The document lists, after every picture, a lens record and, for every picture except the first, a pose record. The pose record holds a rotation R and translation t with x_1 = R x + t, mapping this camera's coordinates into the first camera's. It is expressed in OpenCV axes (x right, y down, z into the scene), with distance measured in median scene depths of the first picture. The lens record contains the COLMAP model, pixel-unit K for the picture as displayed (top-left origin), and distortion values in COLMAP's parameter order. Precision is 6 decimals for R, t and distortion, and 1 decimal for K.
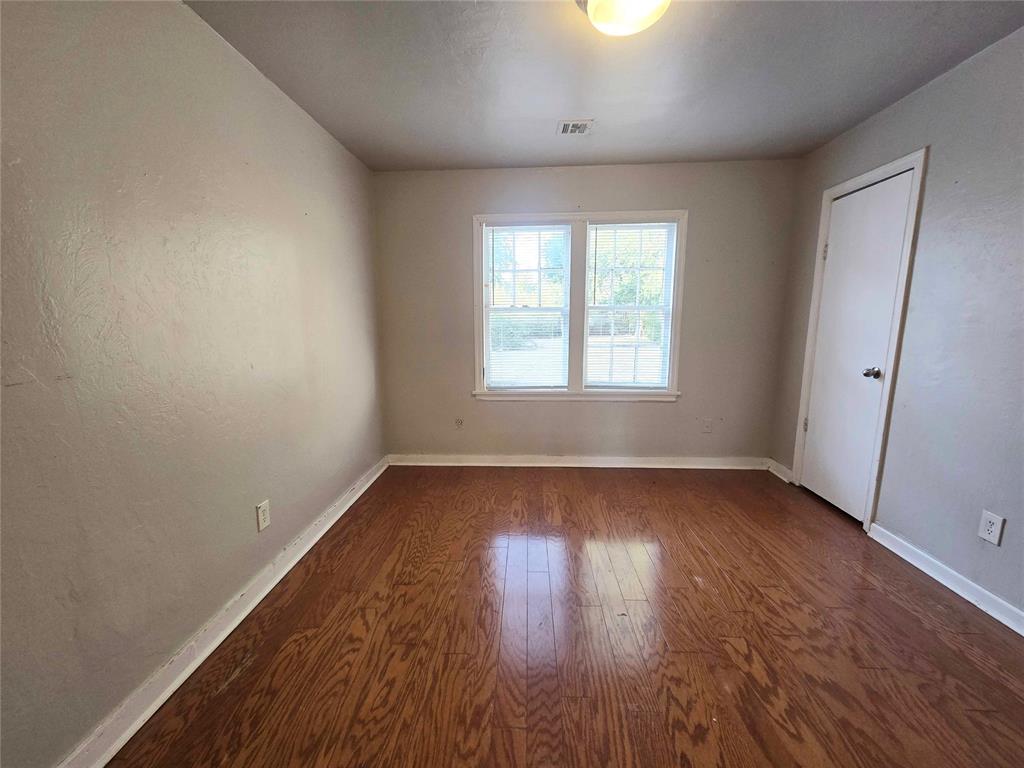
lens RADIAL K [[422.0, 0, 513.7], [0, 422.0, 396.1], [0, 0, 1]] dist [-0.000628, -0.000214]
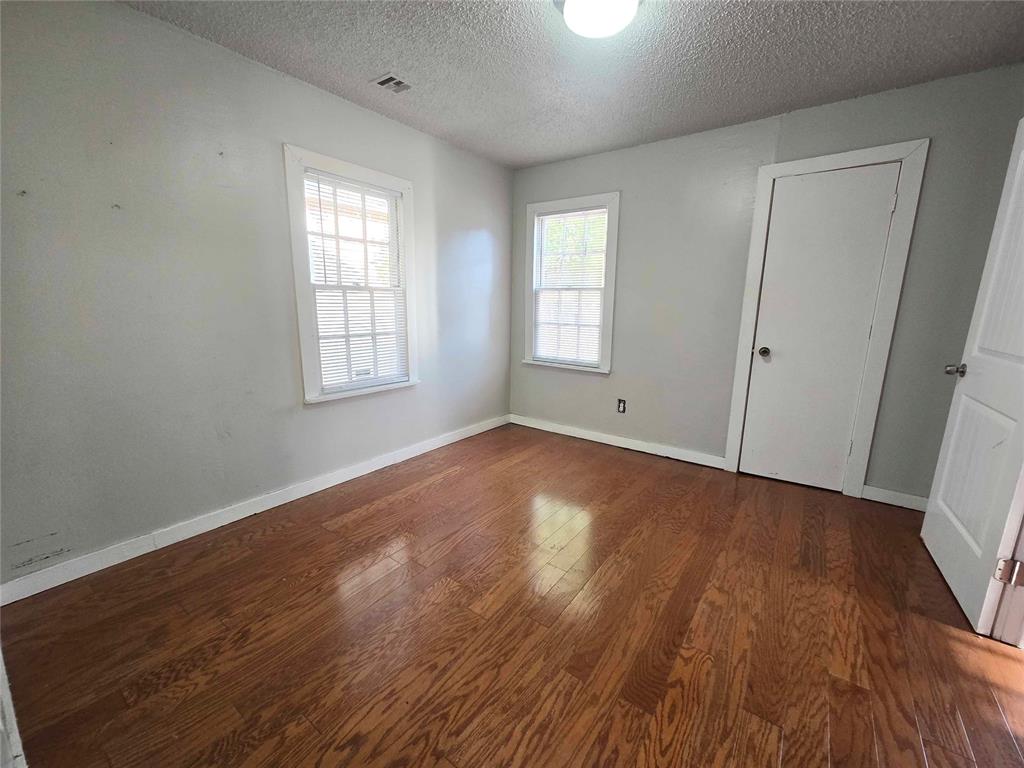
lens RADIAL K [[412.5, 0, 512.0], [0, 412.5, 384.0], [0, 0, 1]] dist [0.002329, 0.000451]
pose [[0.835484, 0.118475, -0.536591, 0.534826], [-0.109250, 0.992801, 0.049098, 0.000451], [0.538545, 0.017602, 0.842413, 0.024100]]
